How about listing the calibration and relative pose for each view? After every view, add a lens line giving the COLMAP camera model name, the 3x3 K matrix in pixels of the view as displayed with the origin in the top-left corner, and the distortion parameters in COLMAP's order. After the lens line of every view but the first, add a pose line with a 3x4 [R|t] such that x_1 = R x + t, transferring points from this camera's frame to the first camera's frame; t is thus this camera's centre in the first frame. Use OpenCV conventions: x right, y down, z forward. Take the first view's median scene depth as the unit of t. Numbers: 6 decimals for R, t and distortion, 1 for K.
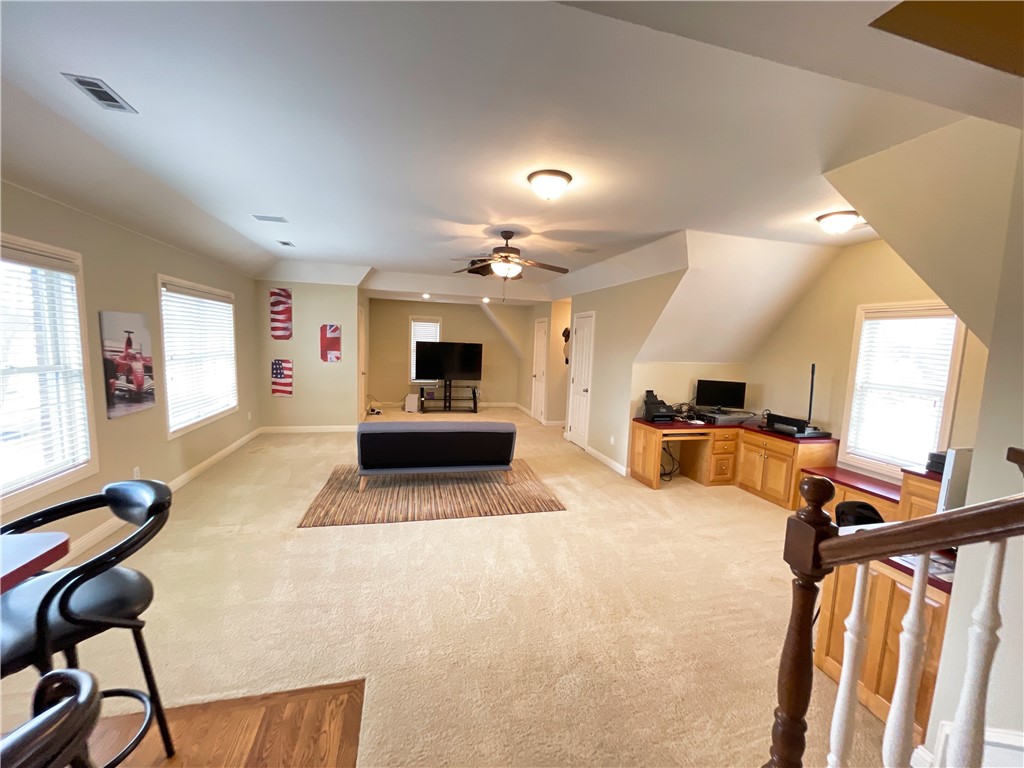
lens RADIAL K [[411.1, 0, 517.0], [0, 411.1, 386.9], [0, 0, 1]] dist [-0.003524, 0.000774]
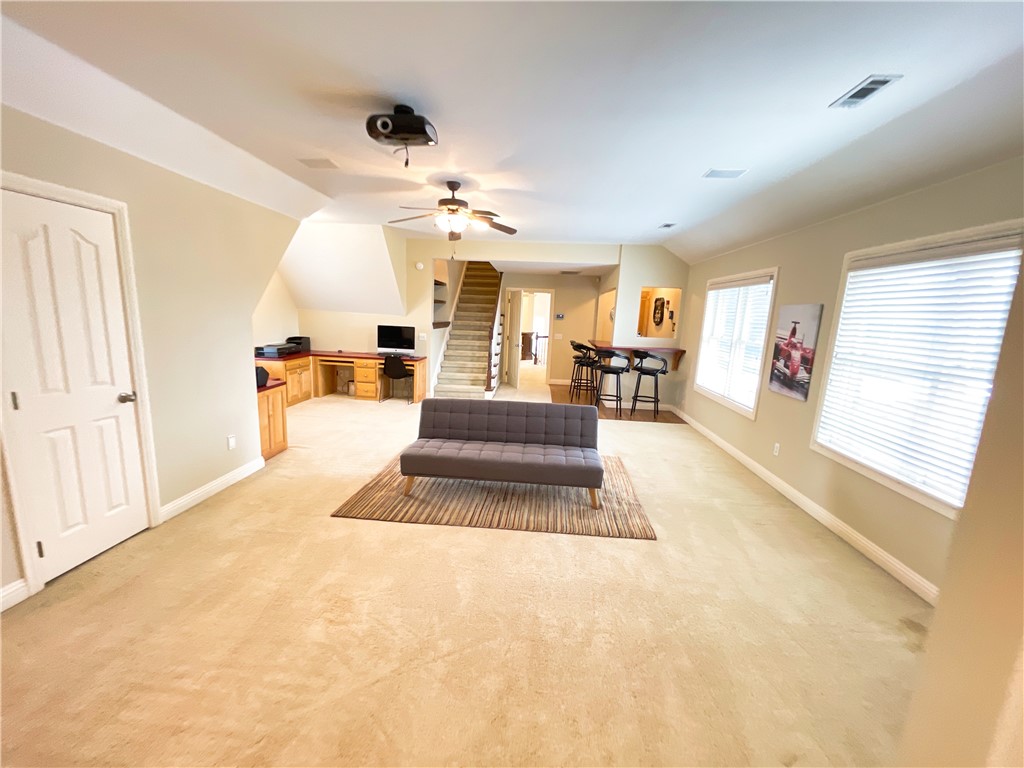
lens RADIAL K [[411.1, 0, 513.1], [0, 411.1, 384.7], [0, 0, 1]] dist [-0.003524, 0.000774]
pose [[-0.939682, -0.134987, 0.314286, -0.600194], [-0.041353, 0.956928, 0.287364, -0.258336], [-0.339540, 0.257034, -0.904791, 2.291358]]
